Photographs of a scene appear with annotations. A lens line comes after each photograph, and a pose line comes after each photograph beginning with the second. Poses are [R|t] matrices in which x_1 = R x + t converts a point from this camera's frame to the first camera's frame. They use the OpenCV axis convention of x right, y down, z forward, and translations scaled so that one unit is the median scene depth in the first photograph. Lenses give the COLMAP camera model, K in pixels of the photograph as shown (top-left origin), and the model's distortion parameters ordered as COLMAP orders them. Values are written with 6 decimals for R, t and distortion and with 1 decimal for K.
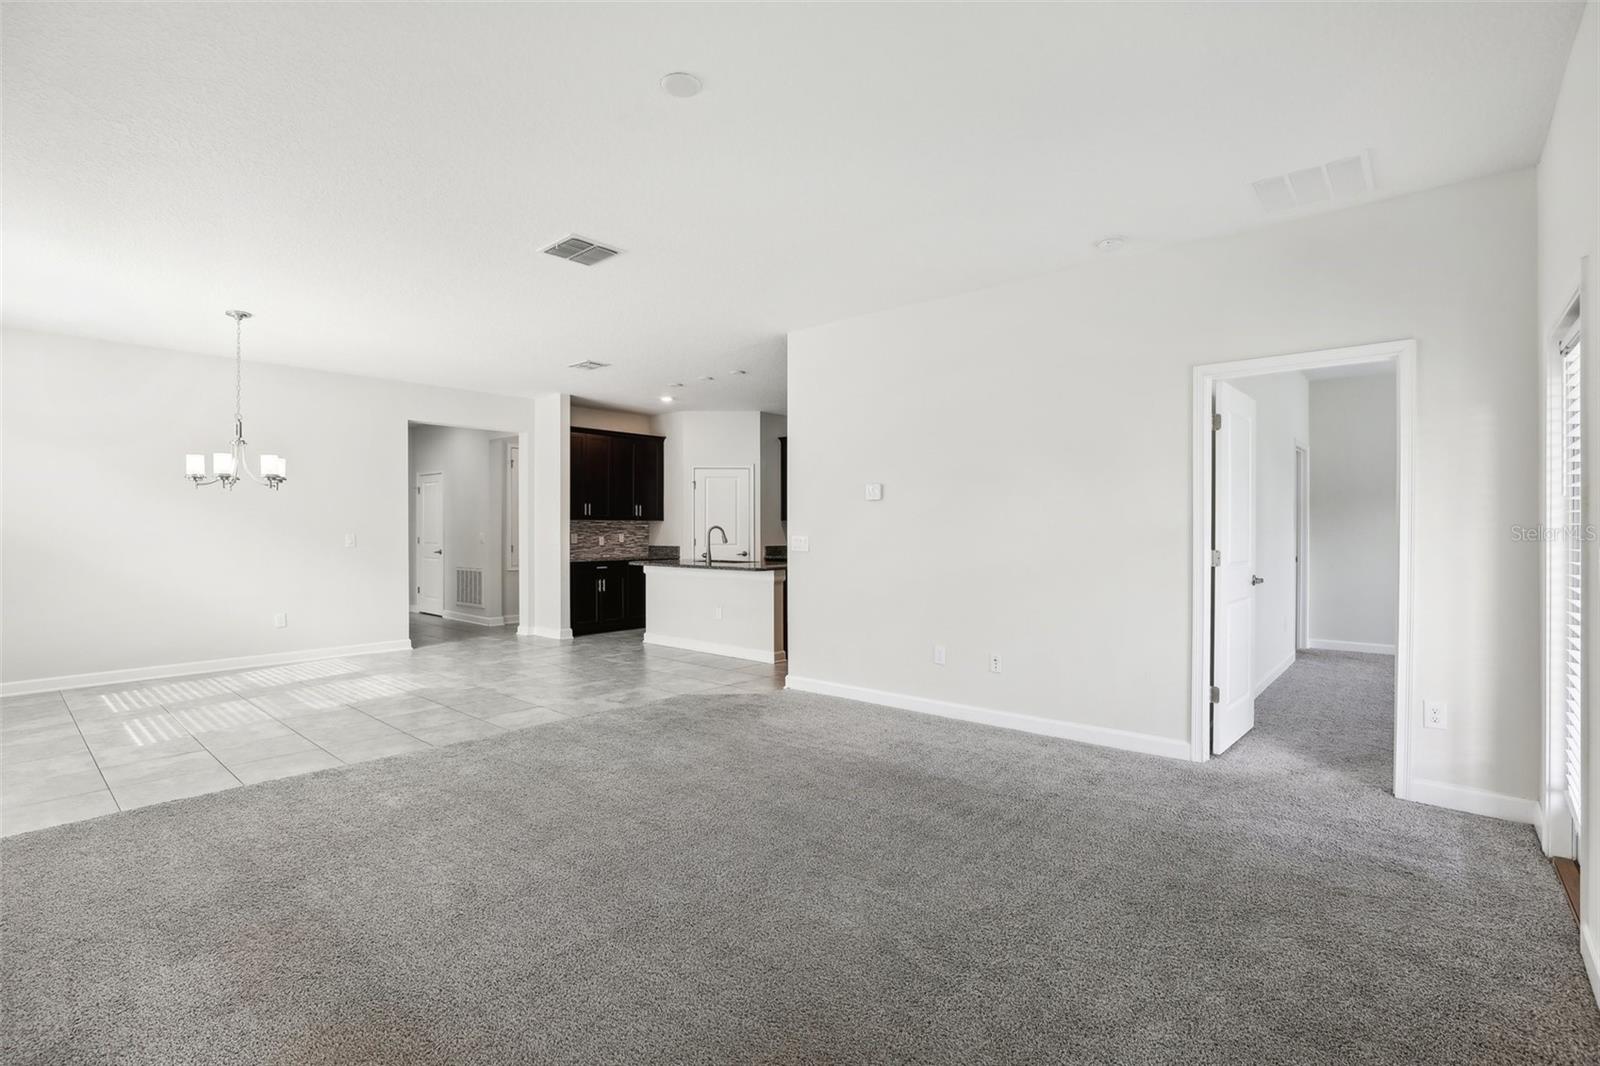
lens RADIAL K [[753.7, 0, 794.3], [0, 753.7, 527.9], [0, 0, 1]] dist [-0.027450, 0.008586]
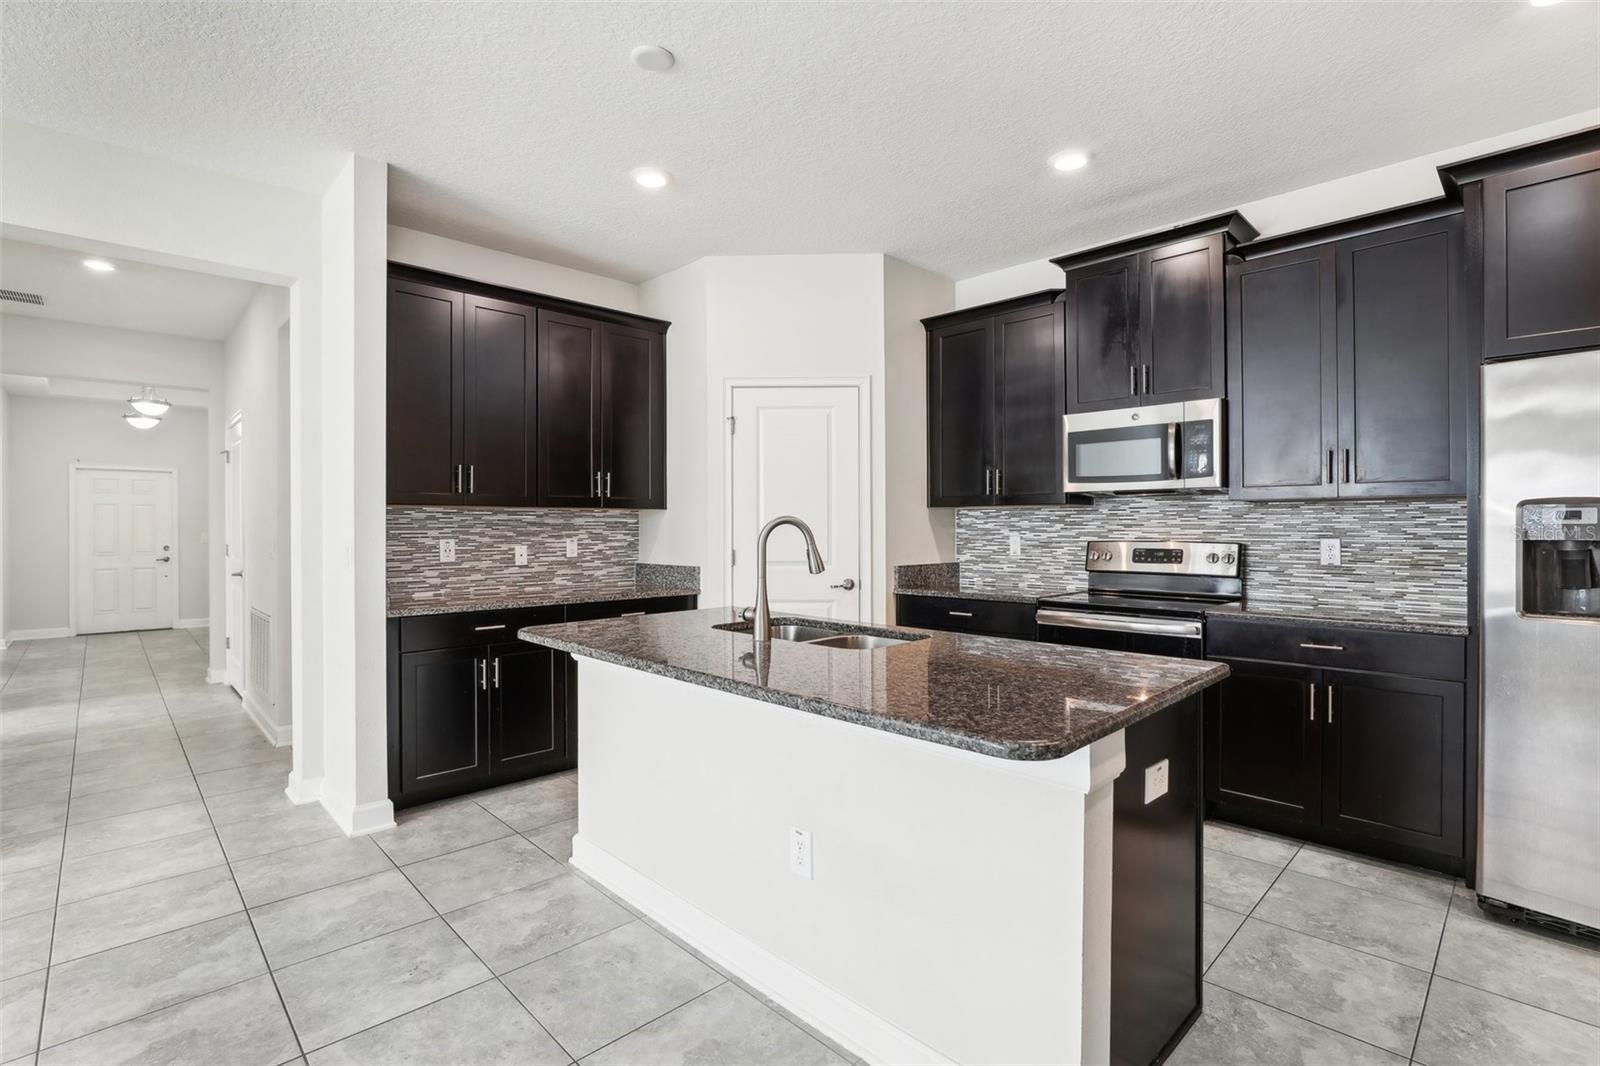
lens RADIAL K [[753.7, 0, 809.8], [0, 753.7, 532.1], [0, 0, 1]] dist [-0.027450, 0.008586]
pose [[0.998193, -0.003692, -0.059982, -0.066468], [0.004247, 0.999949, 0.009122, 0.000664], [0.059945, -0.009360, 0.998158, 0.609168]]
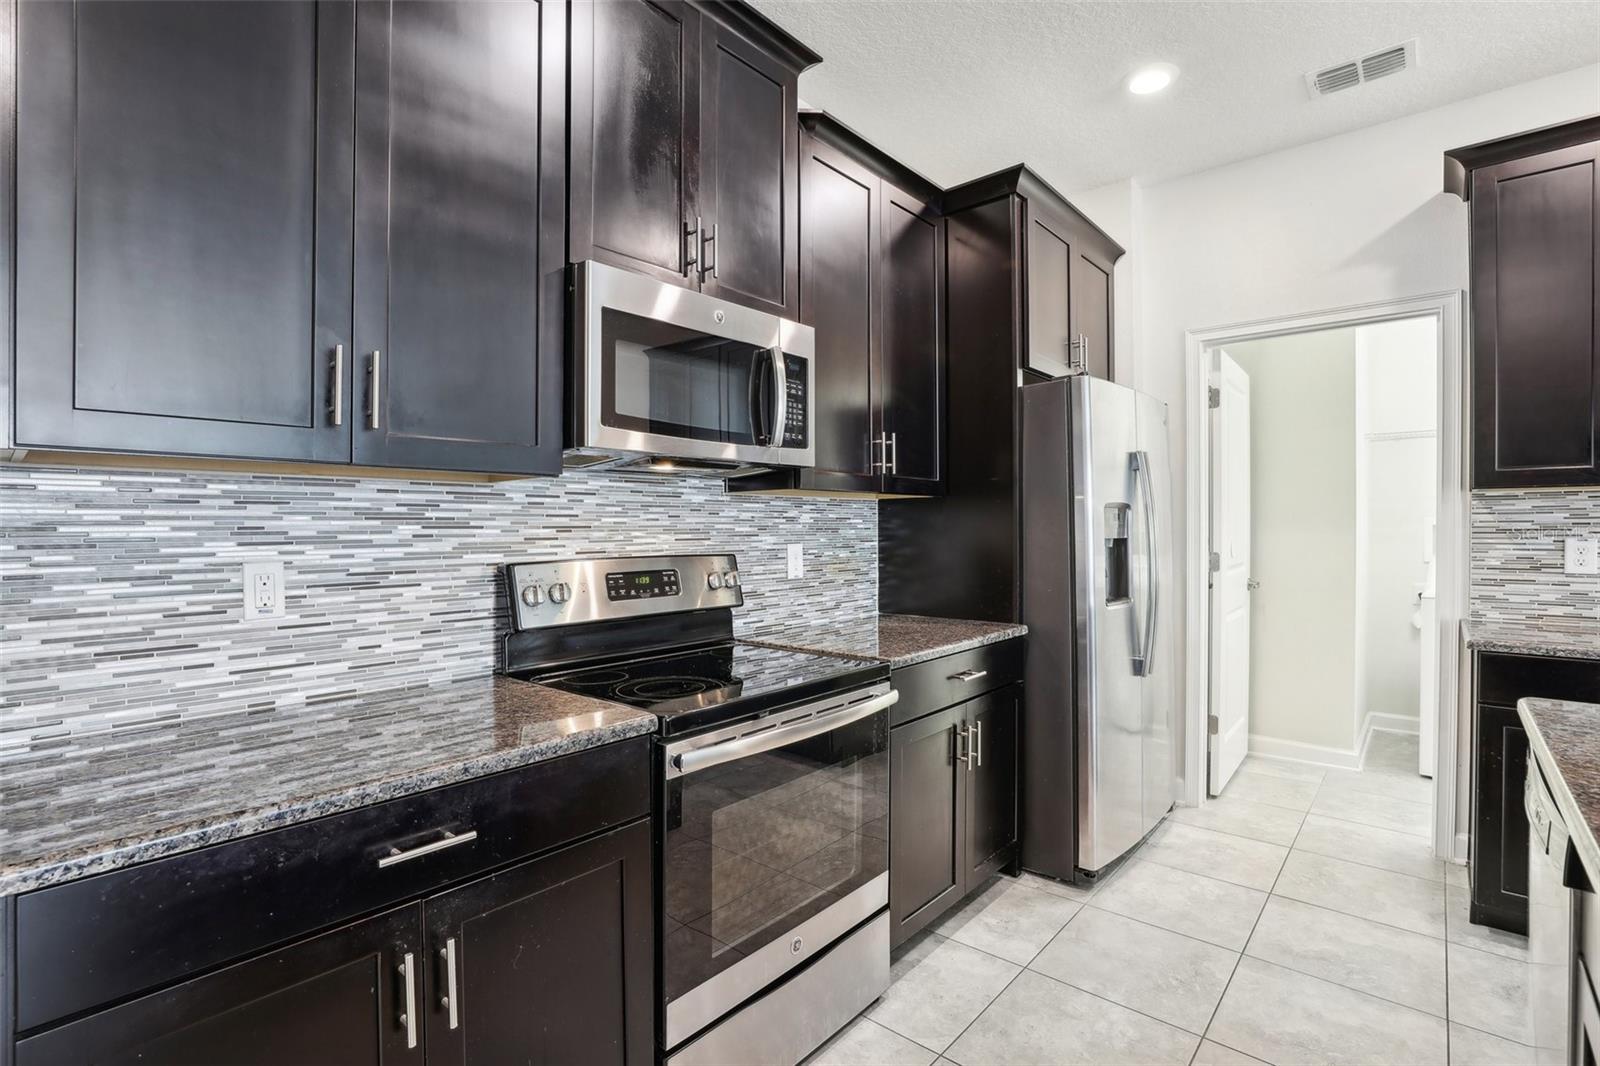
lens RADIAL K [[753.7, 0, 788.8], [0, 753.7, 528.1], [0, 0, 1]] dist [-0.027450, 0.008586]
pose [[-0.012430, -0.001336, 0.999922, -0.124538], [0.005834, 0.999982, 0.001409, 0.001656], [-0.999906, 0.005851, -0.012422, 0.988601]]
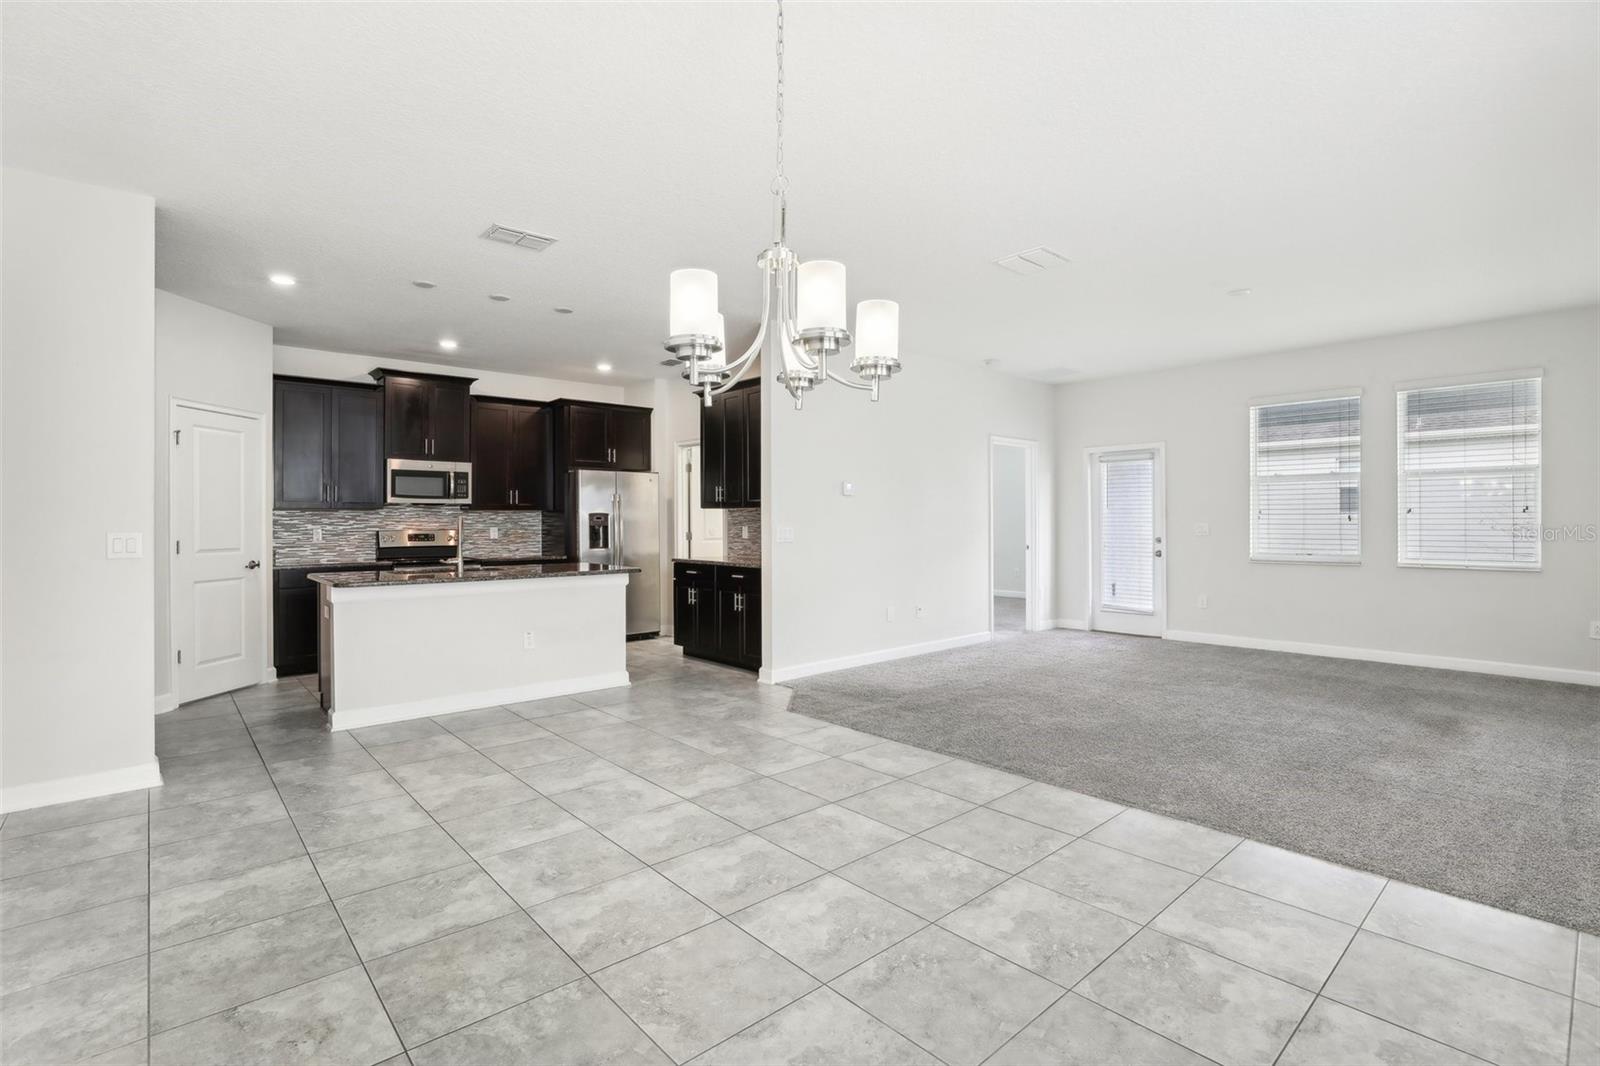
lens RADIAL K [[753.7, 0, 783.8], [0, 753.7, 531.1], [0, 0, 1]] dist [-0.027450, 0.008586]
pose [[0.128969, -0.013429, 0.991558, -0.628570], [0.002865, 0.999909, 0.013170, 0.002295], [-0.991644, 0.001142, 0.128996, 0.552620]]
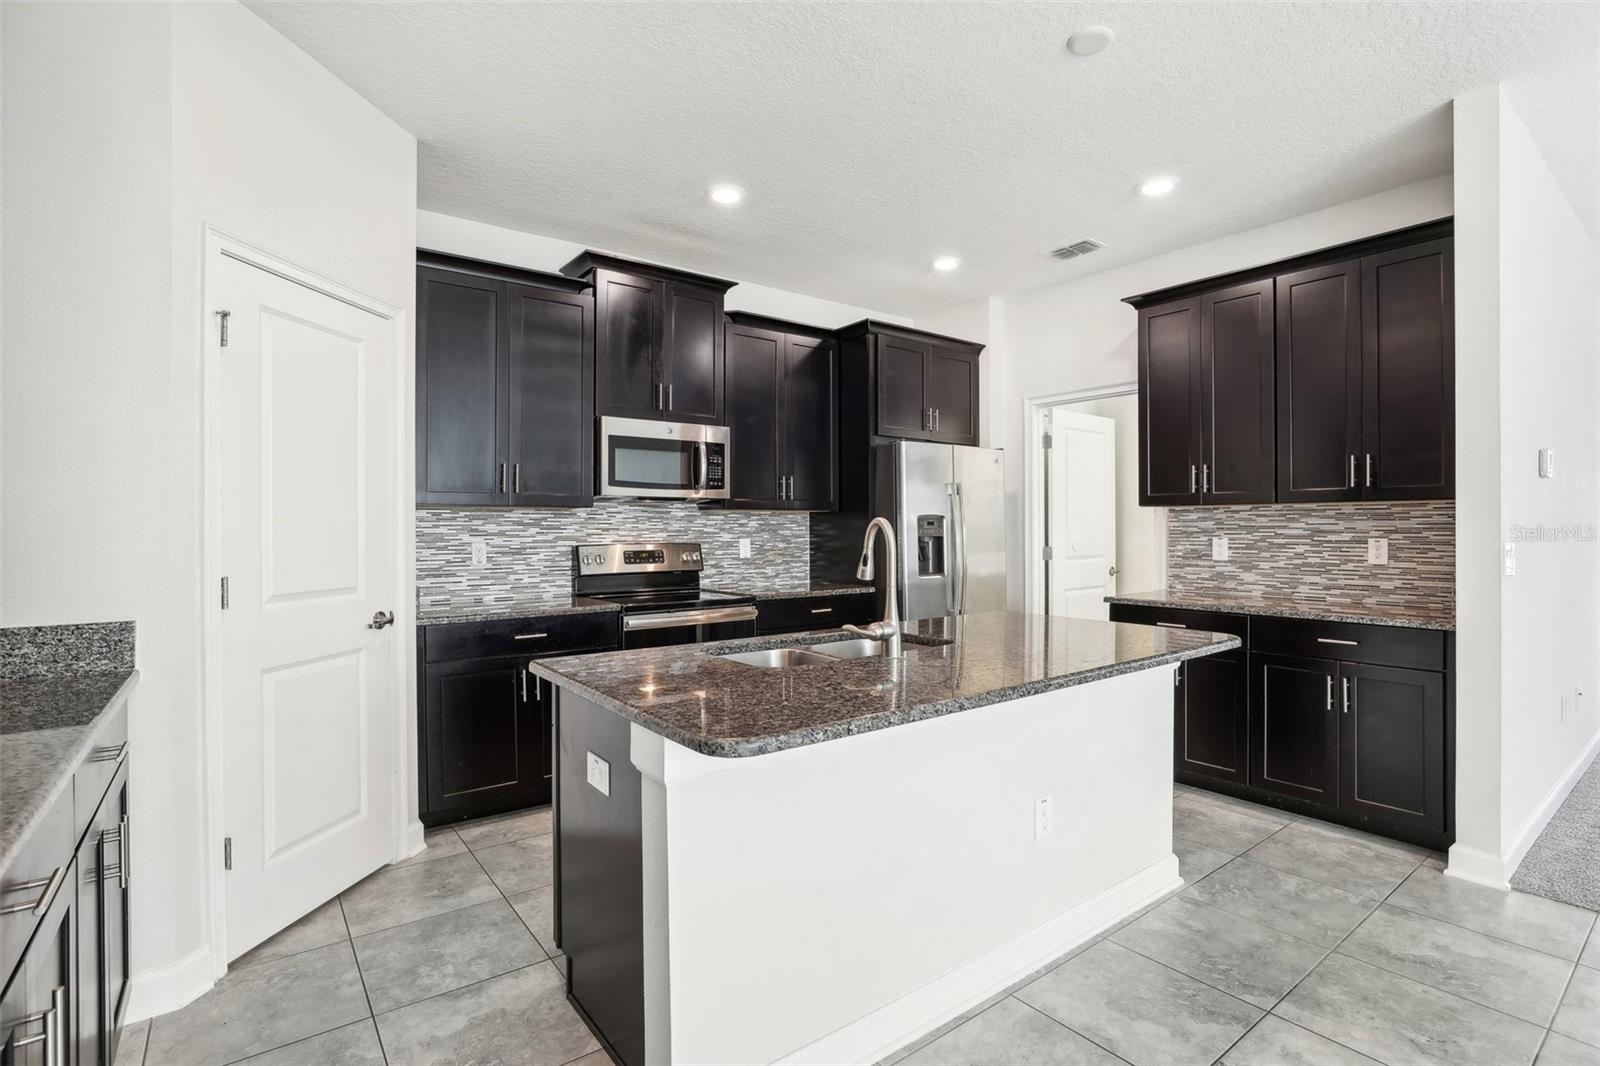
lens RADIAL K [[753.7, 0, 789.4], [0, 753.7, 543.3], [0, 0, 1]] dist [-0.027450, 0.008586]
pose [[0.194103, -0.020805, 0.980761, -0.330492], [0.003477, 0.999783, 0.020520, 0.000985], [-0.980975, -0.000573, 0.194133, 0.854522]]
